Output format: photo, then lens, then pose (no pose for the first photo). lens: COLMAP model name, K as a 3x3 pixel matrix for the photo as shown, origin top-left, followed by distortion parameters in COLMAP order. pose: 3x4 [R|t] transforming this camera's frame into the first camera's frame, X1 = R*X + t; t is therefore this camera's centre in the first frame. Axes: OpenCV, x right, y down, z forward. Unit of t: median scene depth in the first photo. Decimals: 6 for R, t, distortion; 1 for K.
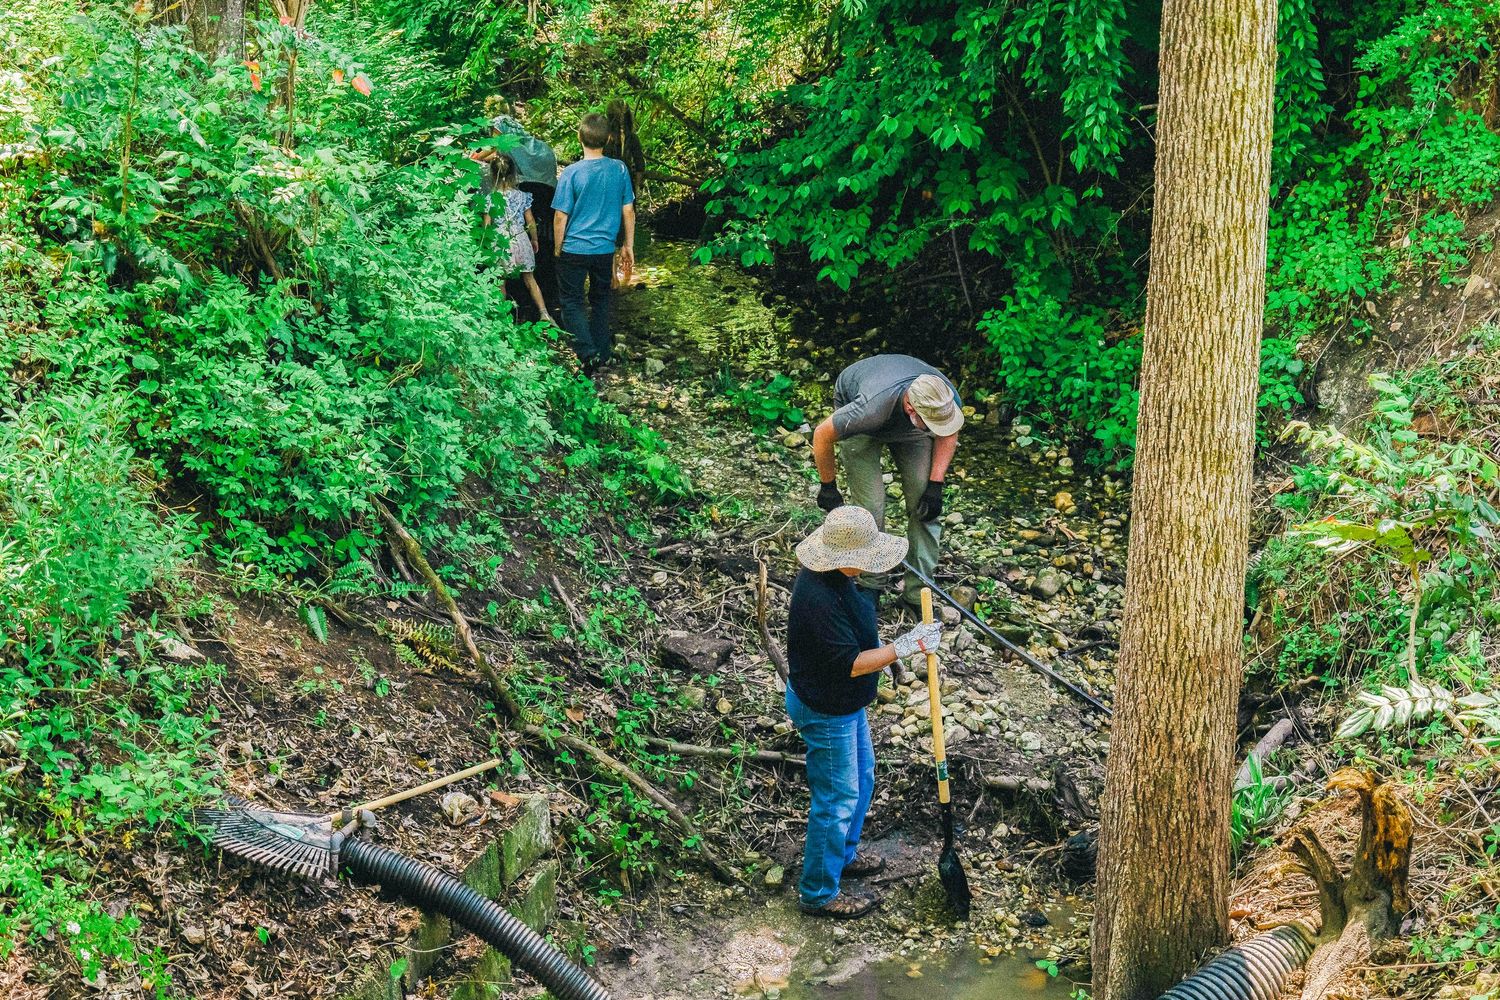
lens RADIAL K [[2541.8, 0, 748.9], [0, 2541.8, 528.2], [0, 0, 1]] dist [0.003662, -0.017484]
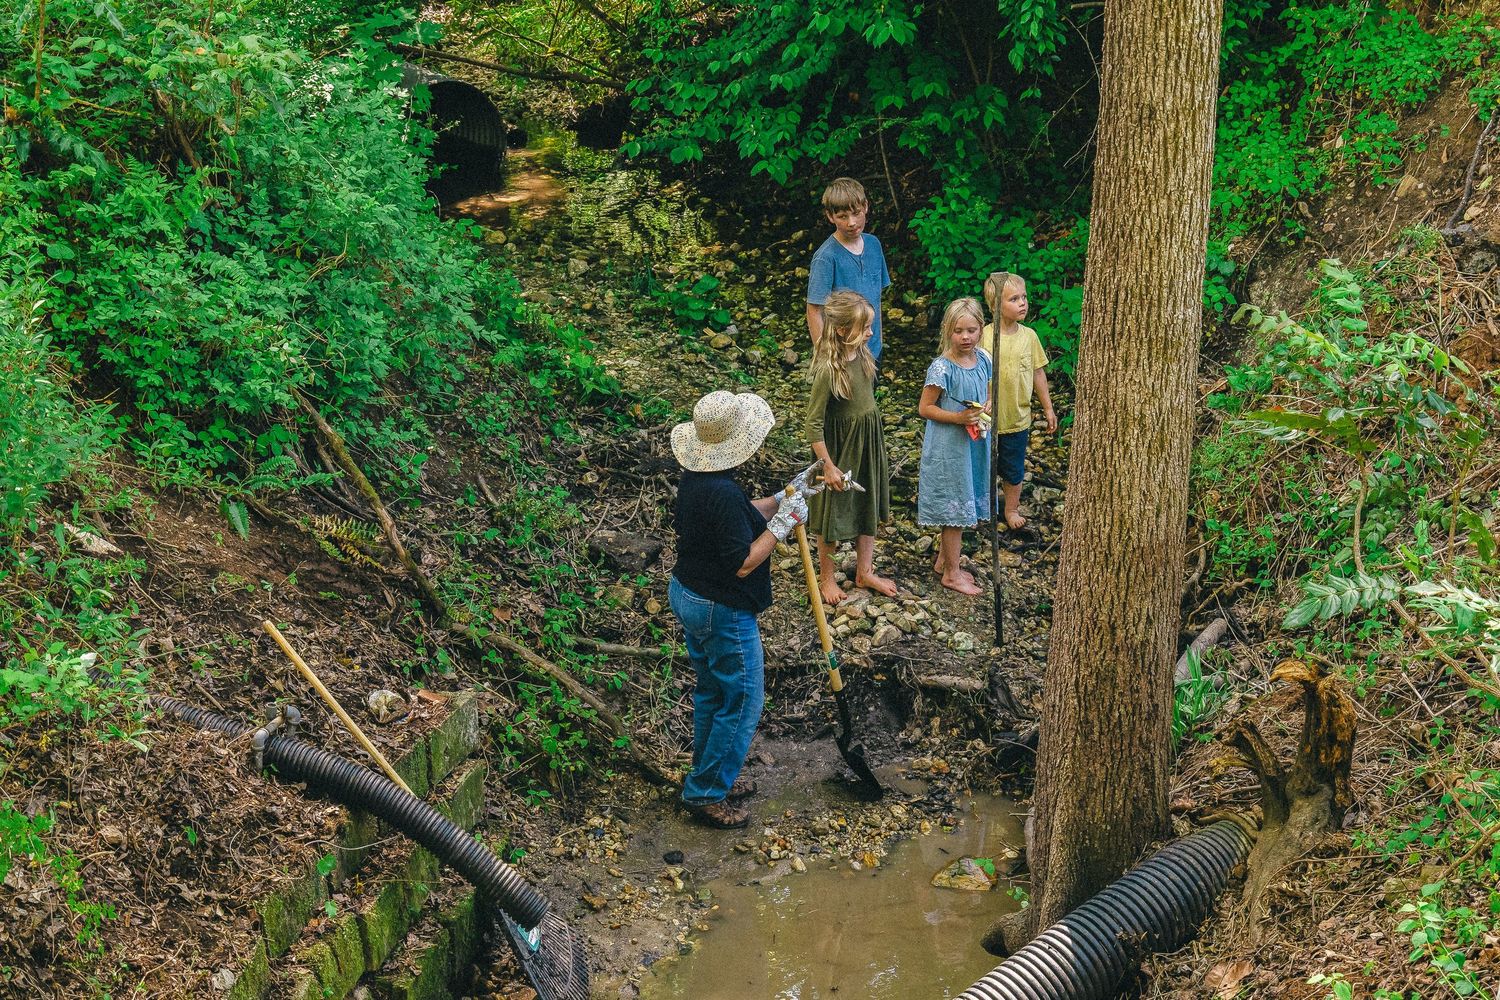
lens RADIAL K [[2544.5, 0, 750.0], [0, 2544.5, 500.0], [0, 0, 1]] dist [0.010537, -0.063670]
pose [[0.999405, 0.002209, 0.034427, -0.006770], [-0.002921, 0.999783, 0.020640, 0.009068], [-0.034374, -0.020728, 0.999194, 0.014564]]
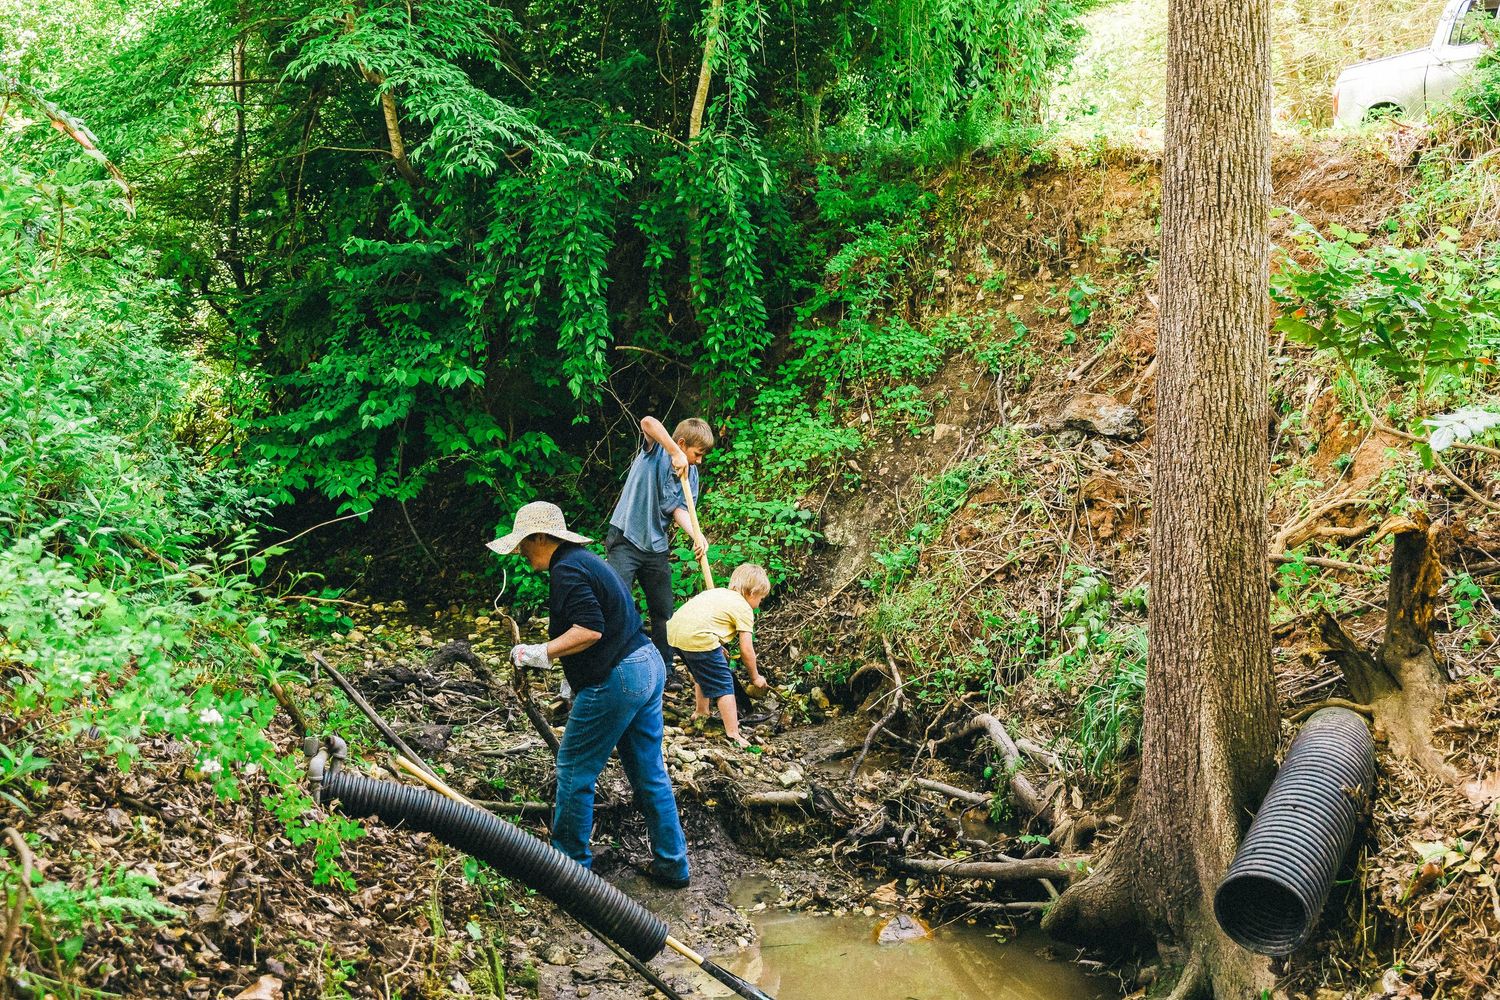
lens RADIAL K [[1787.2, 0, 752.1], [0, 1787.2, 517.2], [0, 0, 1]] dist [0.008327, 0.020656]
pose [[0.891107, -0.034286, 0.452496, -0.240871], [0.154647, 0.960397, -0.231778, 0.164208], [-0.426630, 0.276516, 0.861119, 0.355550]]
